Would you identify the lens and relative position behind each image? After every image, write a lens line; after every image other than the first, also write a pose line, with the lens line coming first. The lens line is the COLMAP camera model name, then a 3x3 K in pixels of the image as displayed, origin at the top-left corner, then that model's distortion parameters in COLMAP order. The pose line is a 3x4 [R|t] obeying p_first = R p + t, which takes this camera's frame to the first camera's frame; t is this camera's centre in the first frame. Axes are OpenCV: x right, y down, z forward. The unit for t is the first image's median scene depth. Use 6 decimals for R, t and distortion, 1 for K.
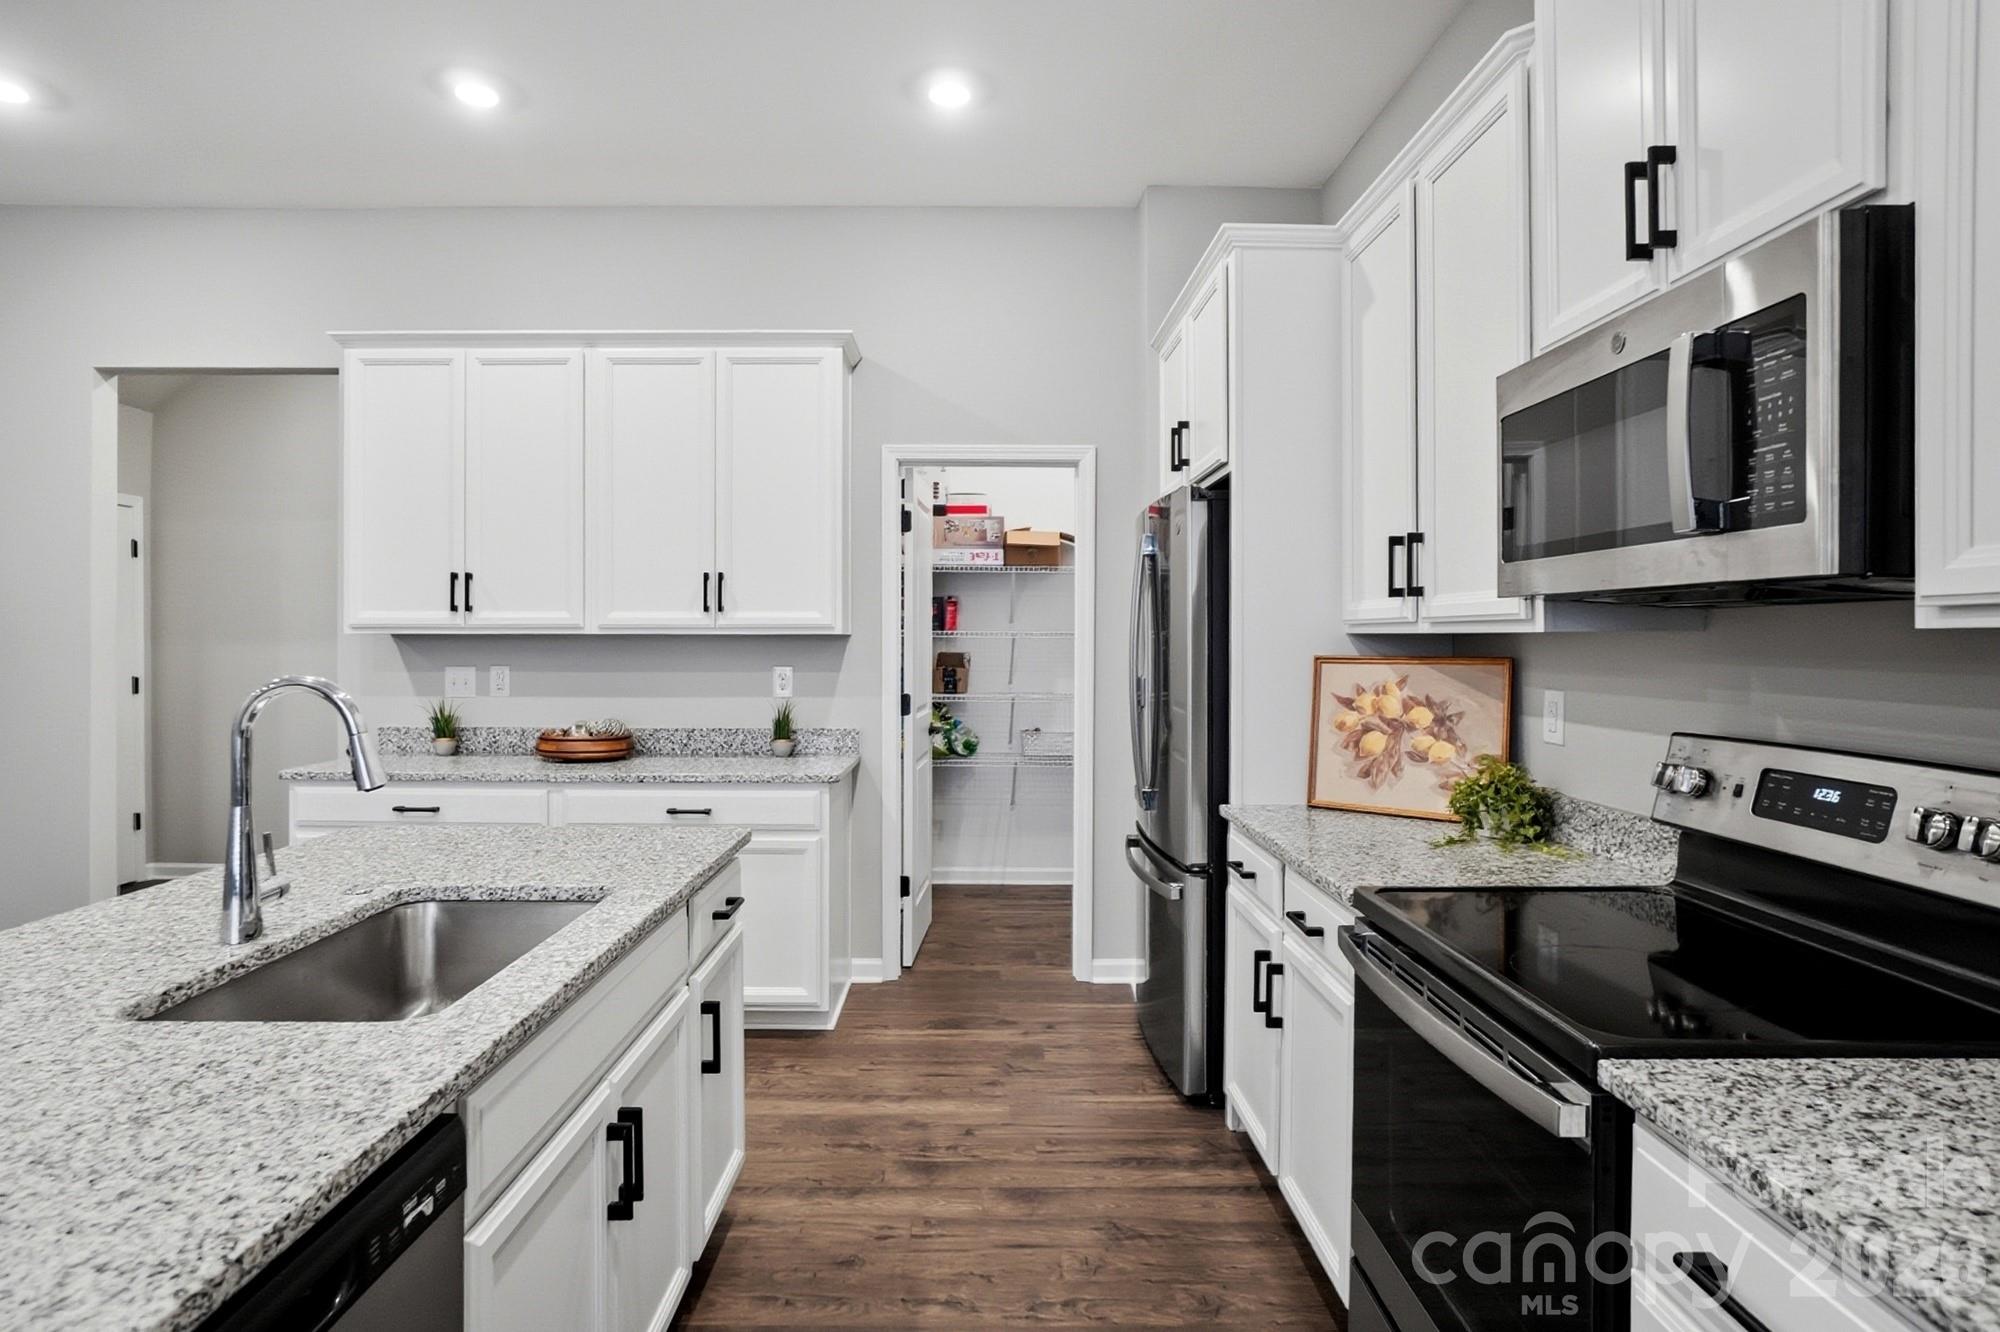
lens RADIAL K [[1040.9, 0, 996.9], [0, 1040.9, 637.5], [0, 0, 1]] dist [-0.033876, 0.000329]
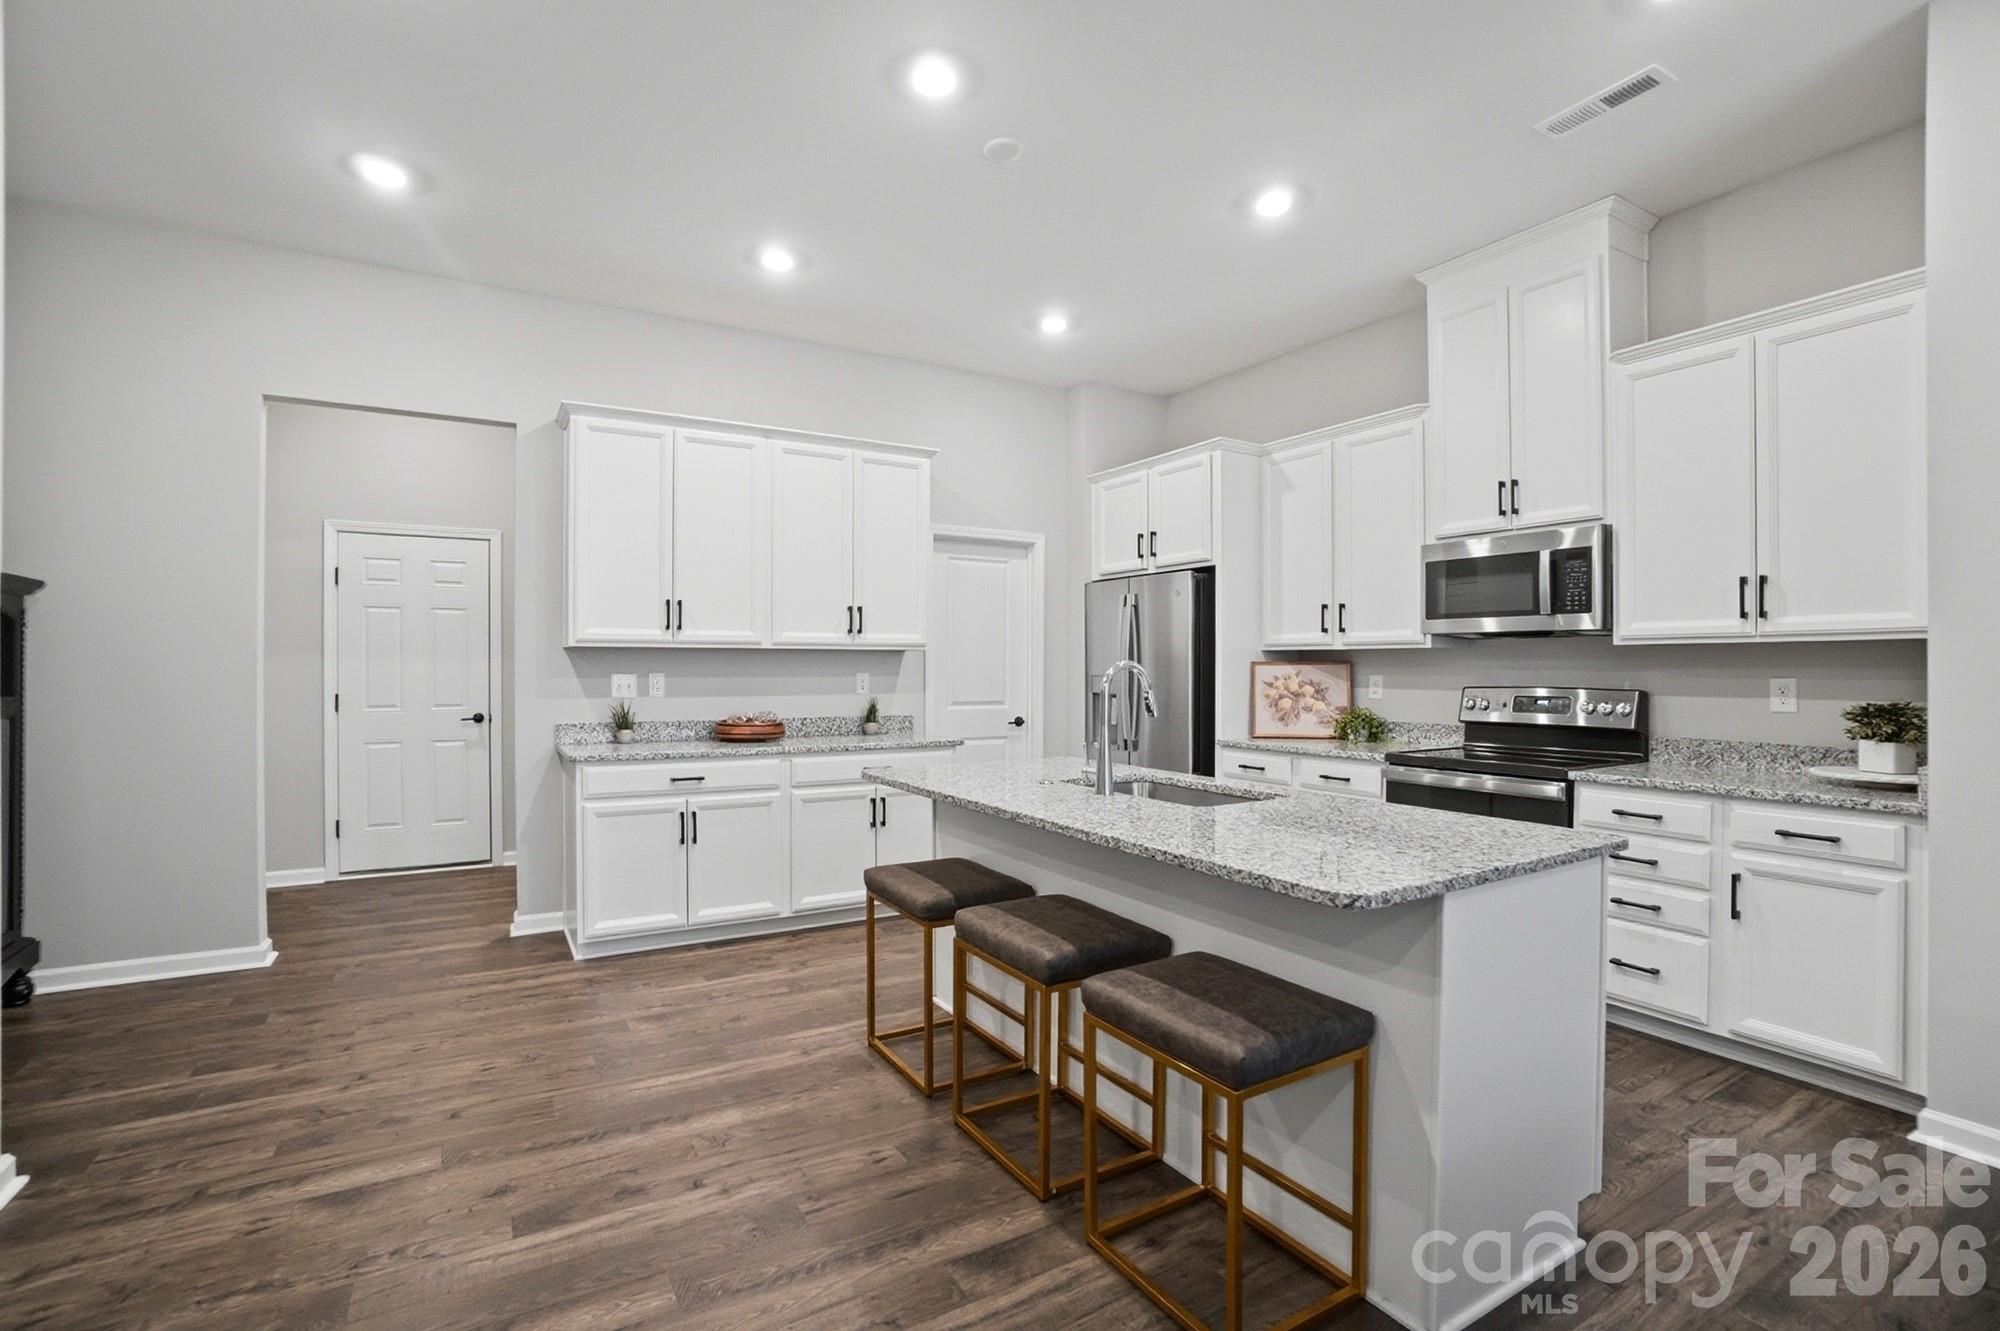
lens RADIAL K [[890.6, 0, 980.8], [0, 890.6, 663.9], [0, 0, 1]] dist [-0.064895, 0.023304]
pose [[0.870840, 0.000745, 0.491567, -0.971964], [-0.000741, 1.000000, -0.000204, 0.023262], [-0.491567, -0.000187, 0.870840, -0.210576]]
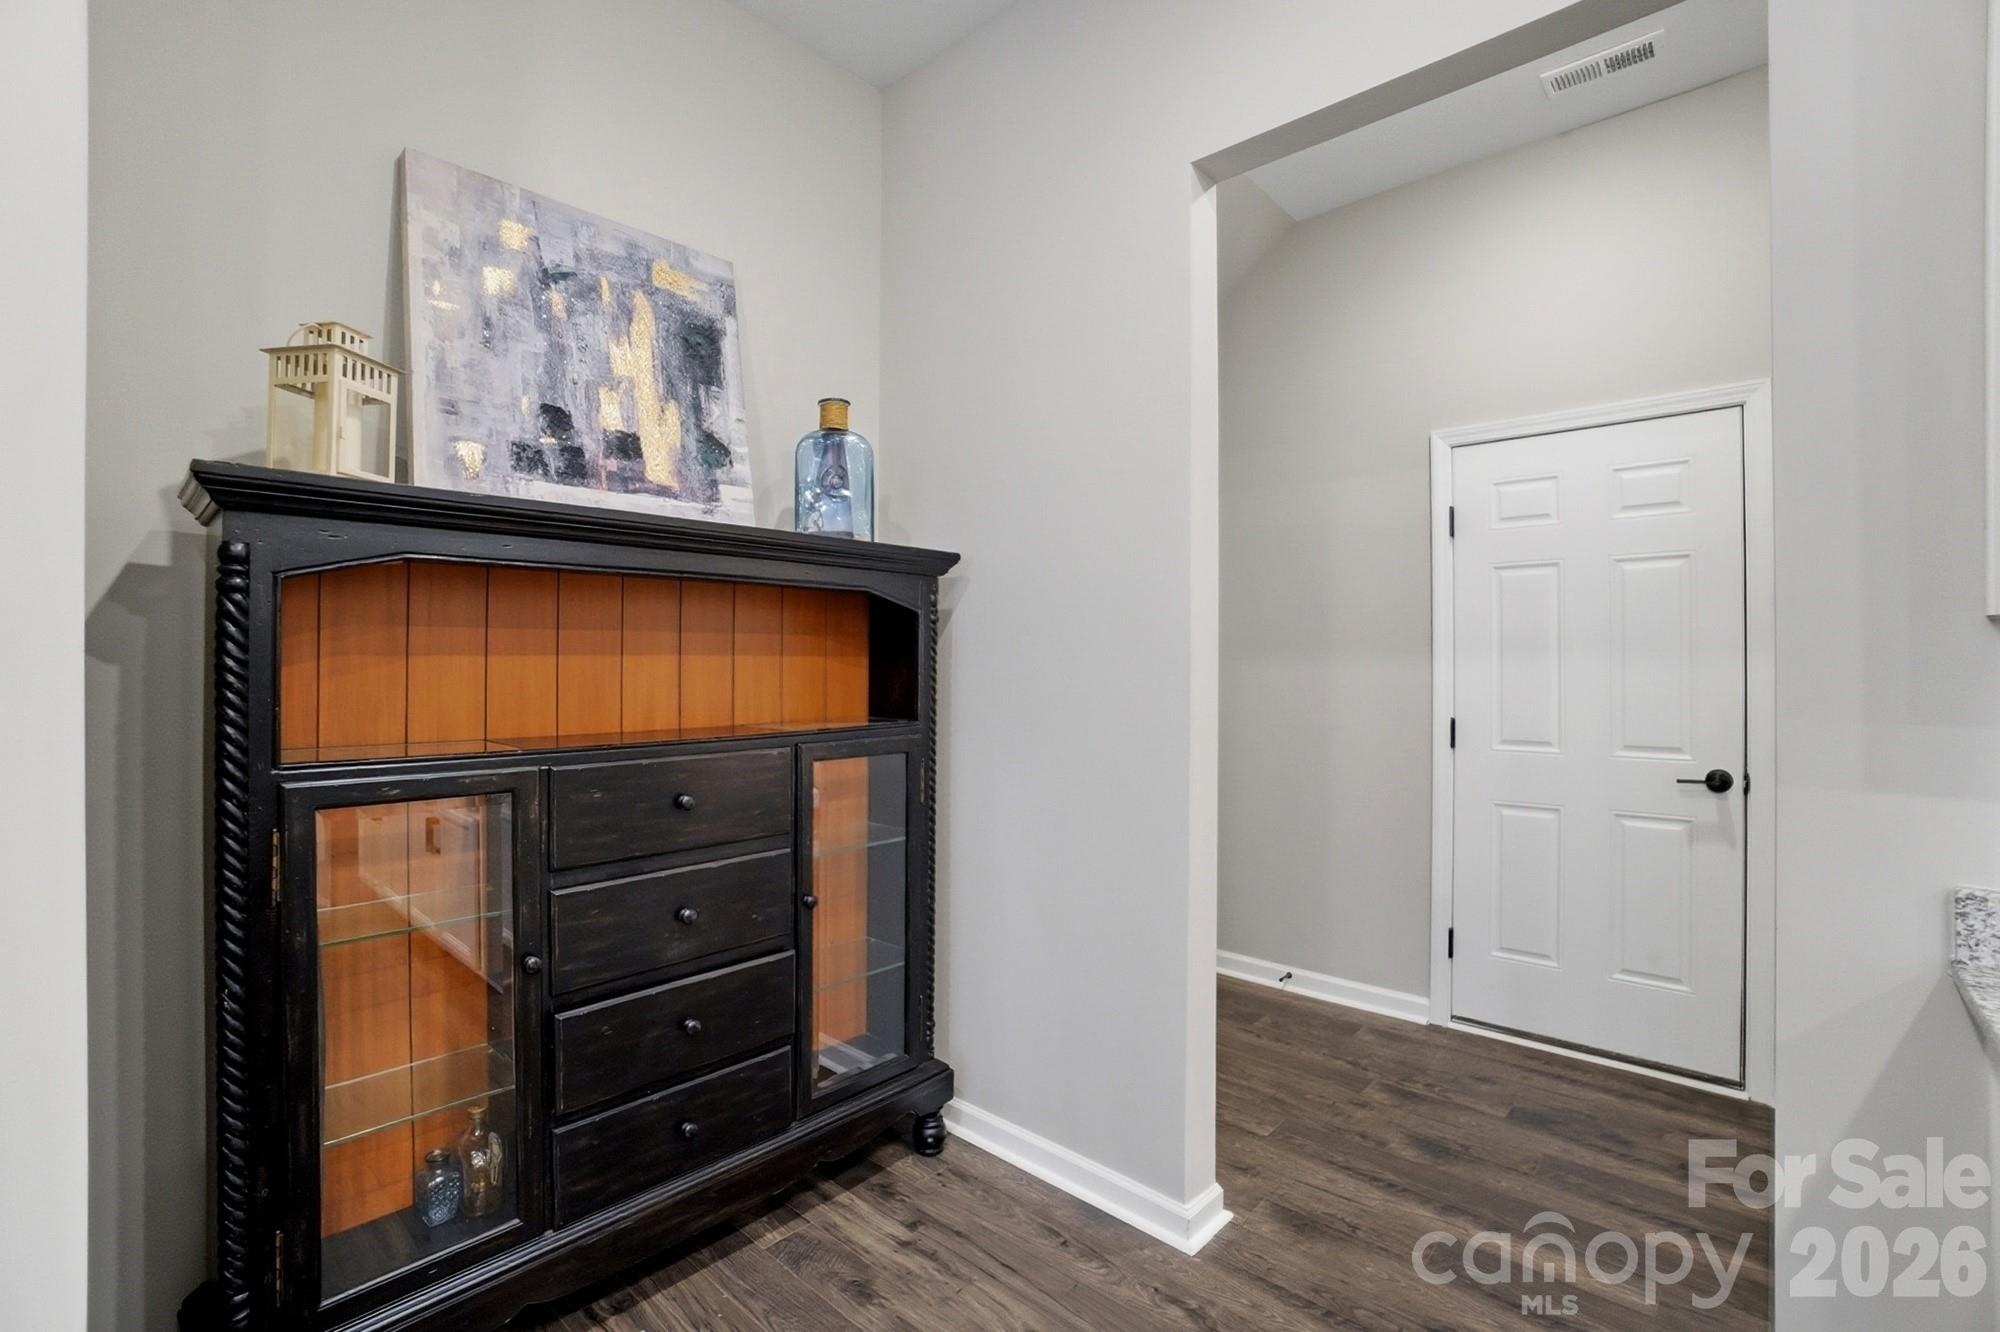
lens RADIAL K [[890.6, 0, 980.8], [0, 890.6, 664.4], [0, 0, 1]] dist [-0.064895, 0.023304]
pose [[0.717849, -0.000527, -0.696198, -0.916766], [0.005406, 0.999974, 0.004817, 0.011770], [0.696178, -0.007222, 0.717833, 0.823091]]
